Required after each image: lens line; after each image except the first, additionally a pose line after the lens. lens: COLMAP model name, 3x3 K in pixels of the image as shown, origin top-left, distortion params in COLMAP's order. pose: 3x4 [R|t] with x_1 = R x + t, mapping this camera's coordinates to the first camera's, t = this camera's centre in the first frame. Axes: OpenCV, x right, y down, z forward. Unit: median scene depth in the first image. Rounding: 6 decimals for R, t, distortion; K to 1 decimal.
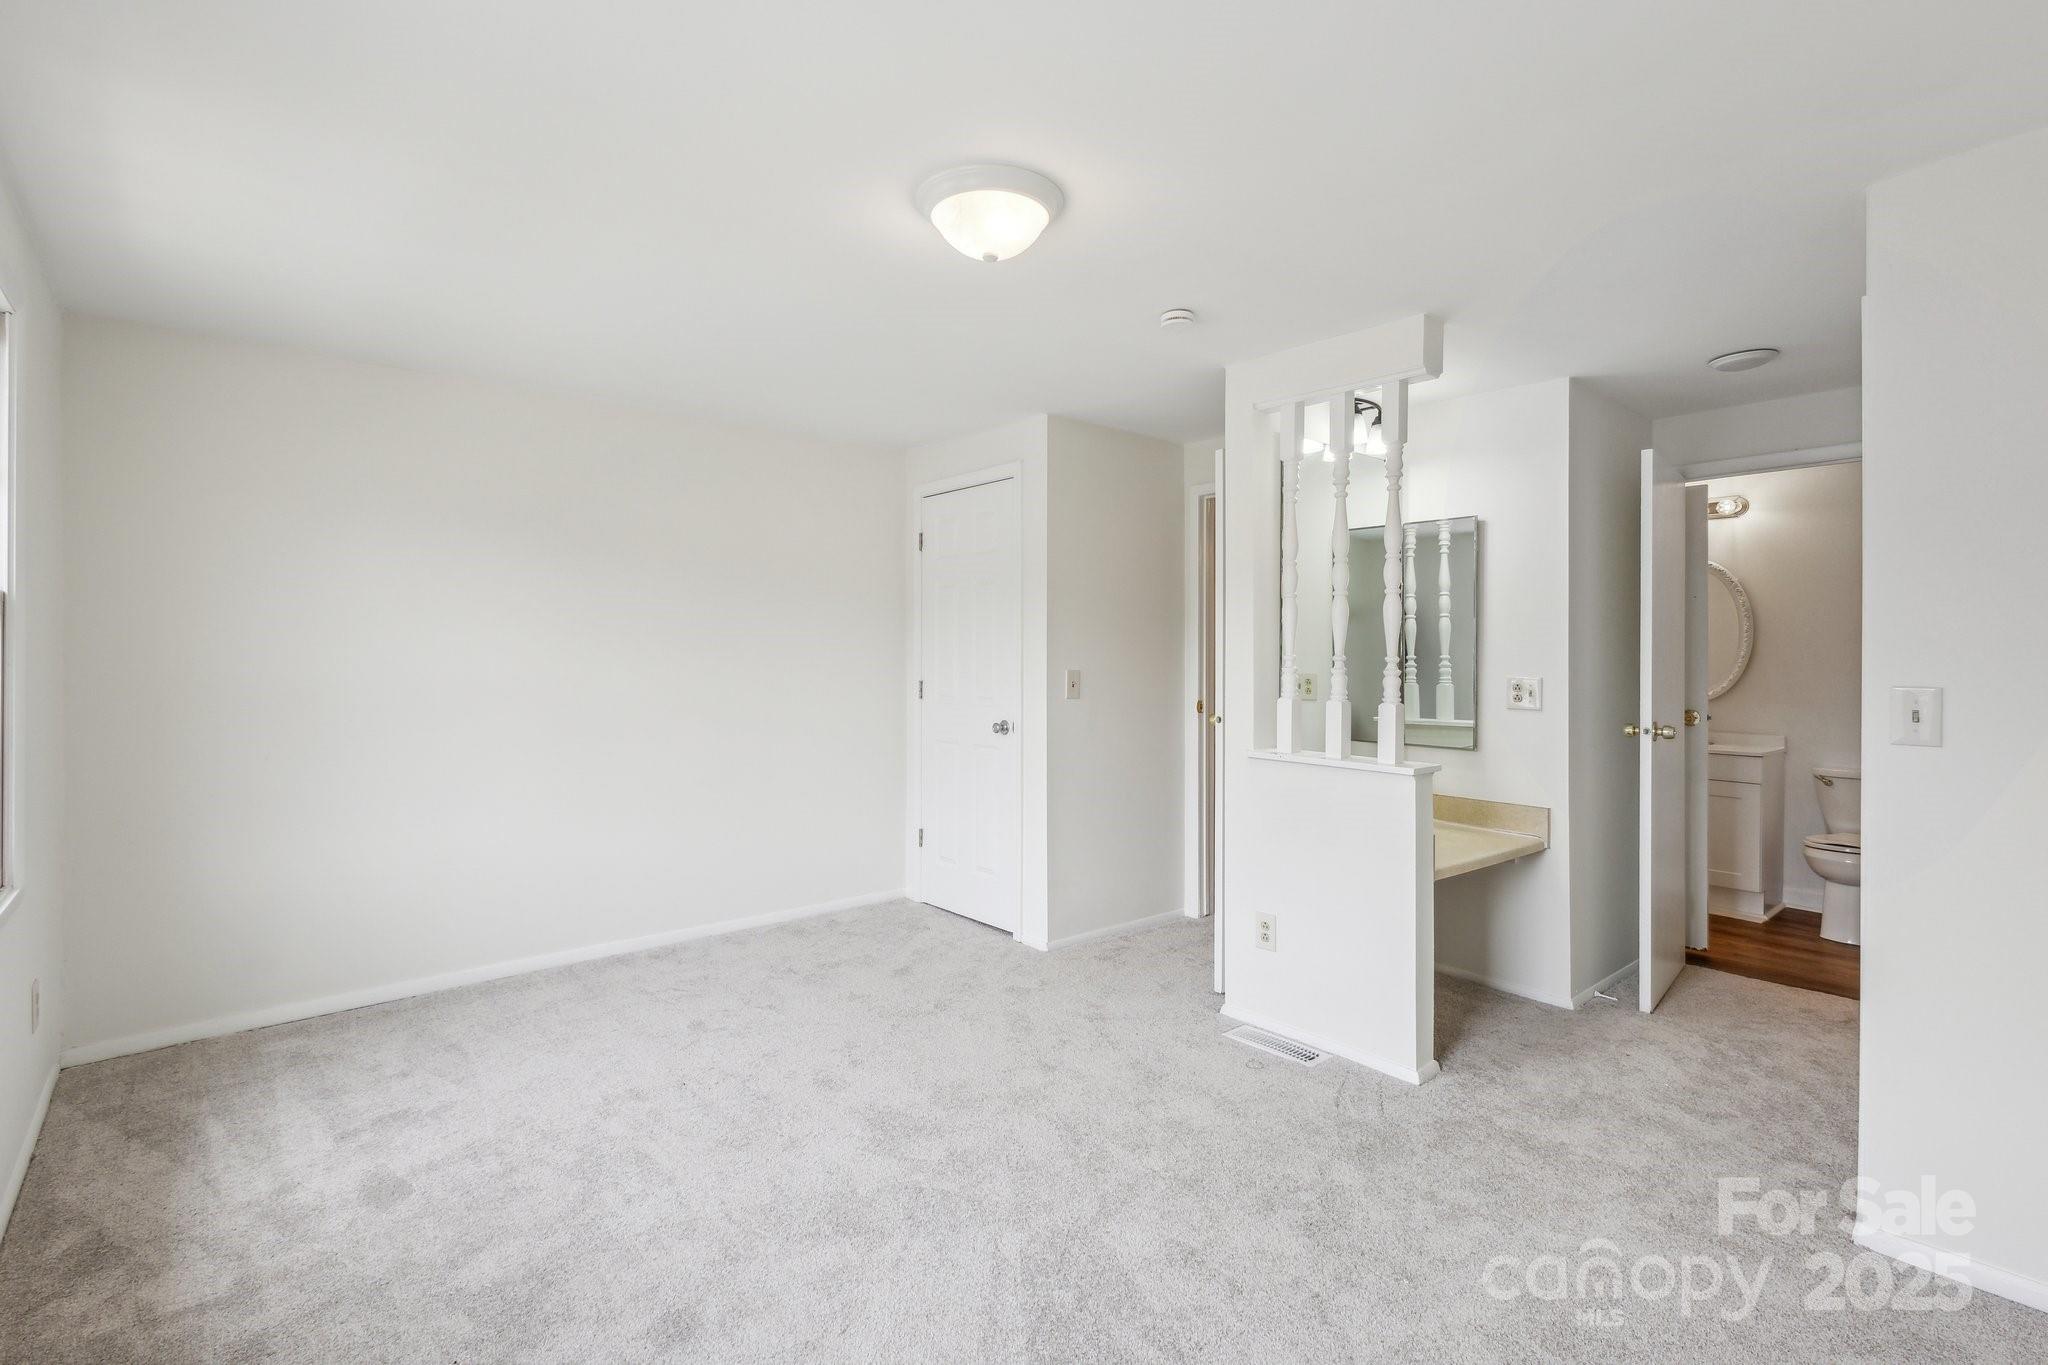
lens RADIAL K [[955.8, 0, 1022.8], [0, 955.8, 652.7], [0, 0, 1]] dist [0.006270, -0.001896]
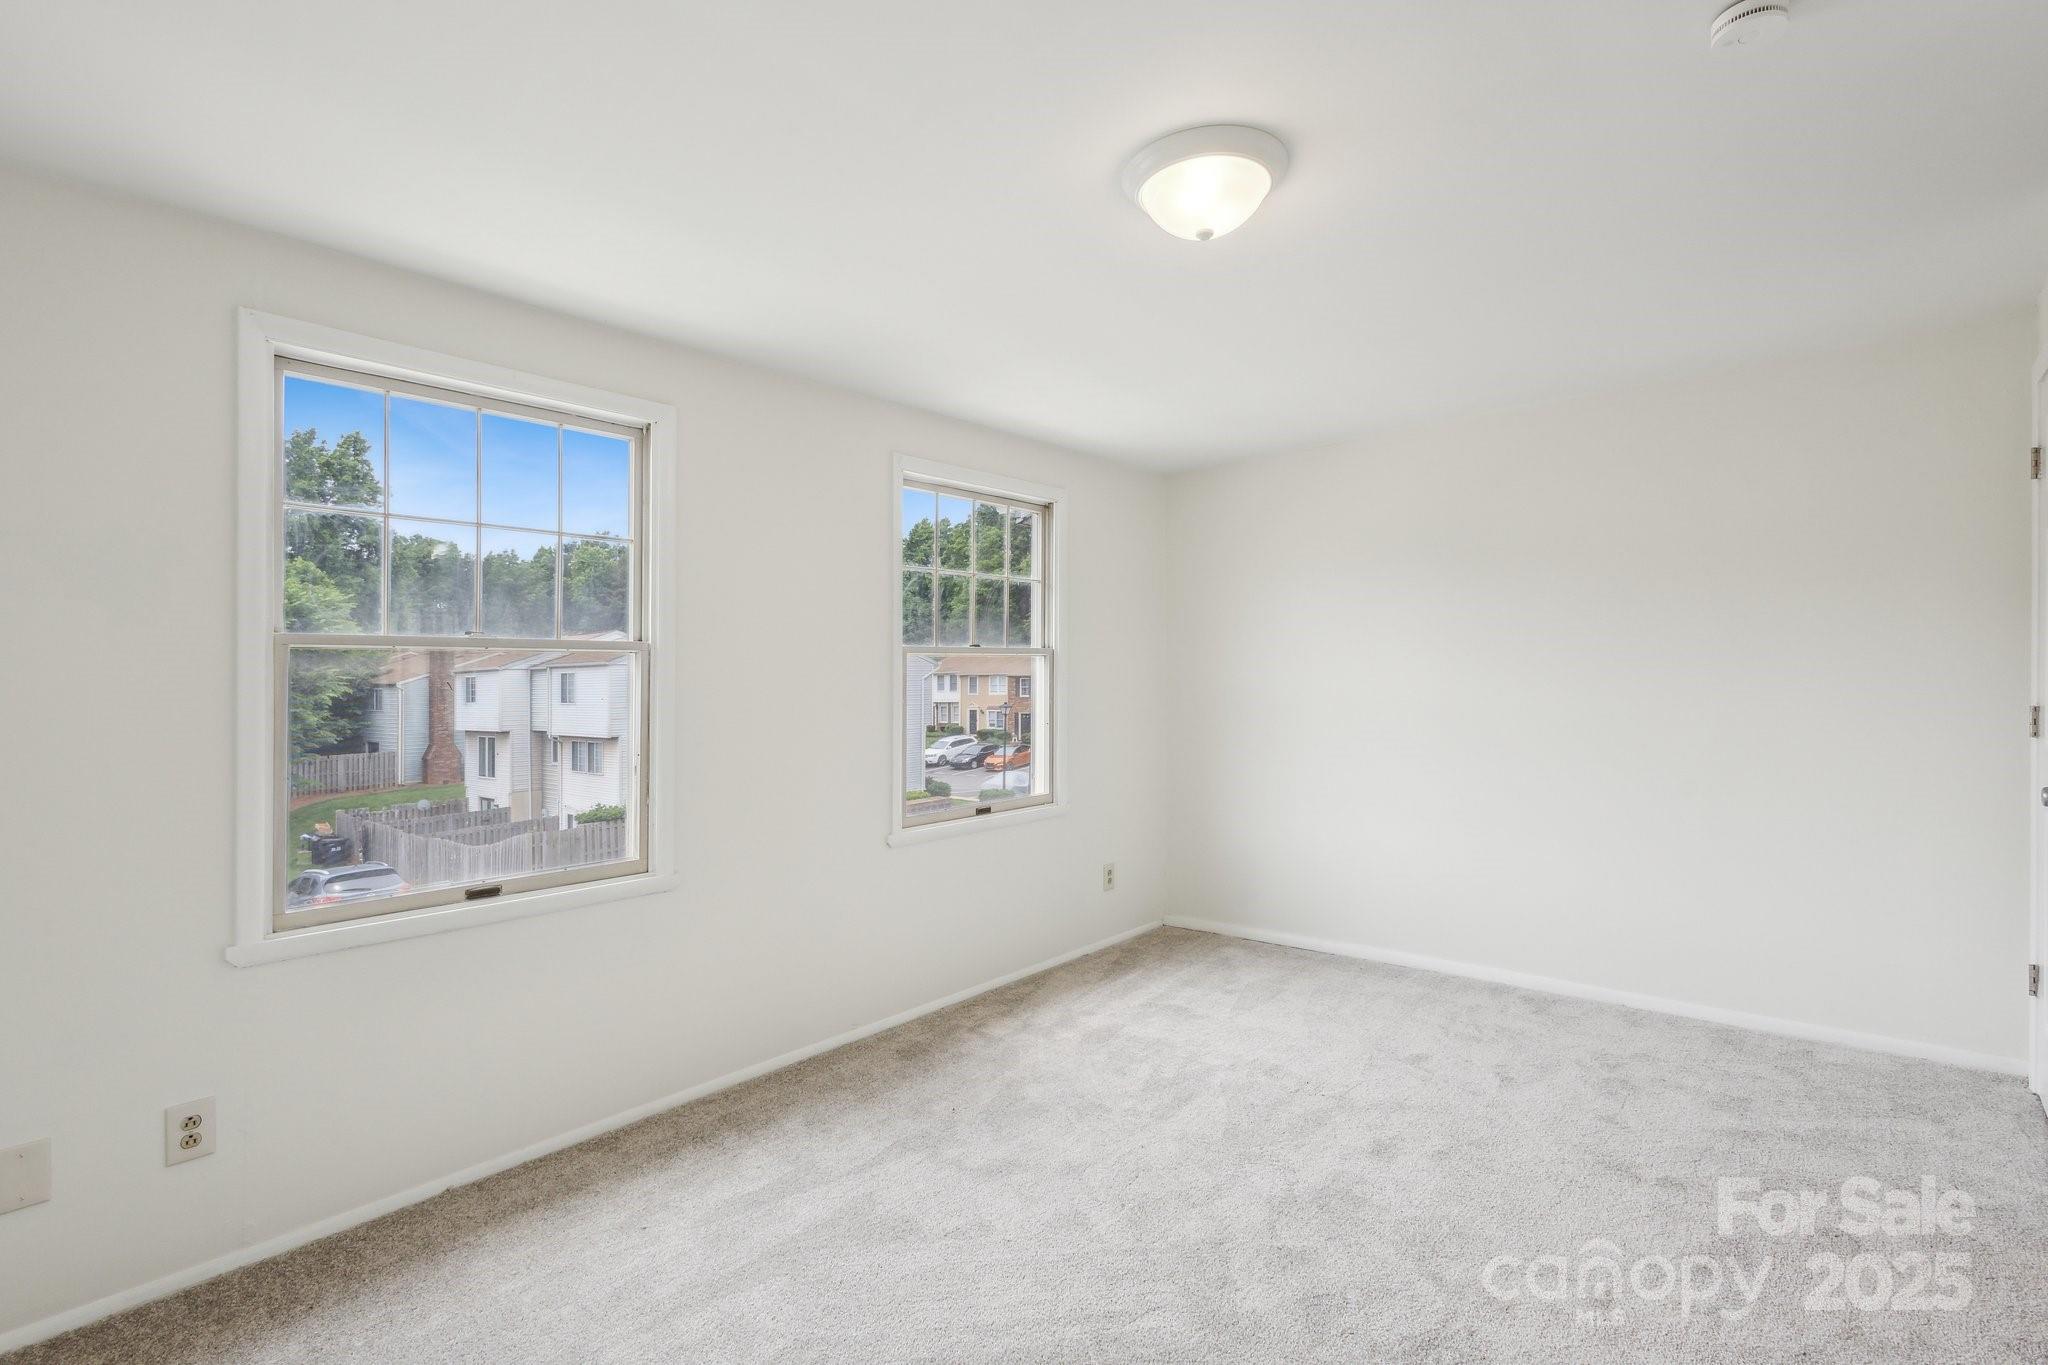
lens RADIAL K [[955.8, 0, 1031.9], [0, 955.8, 681.2], [0, 0, 1]] dist [0.006270, -0.001896]
pose [[0.133766, -0.006067, -0.990994, 0.489985], [0.020718, 0.999780, -0.003324, 0.005667], [0.990796, -0.020087, 0.133862, 0.430129]]
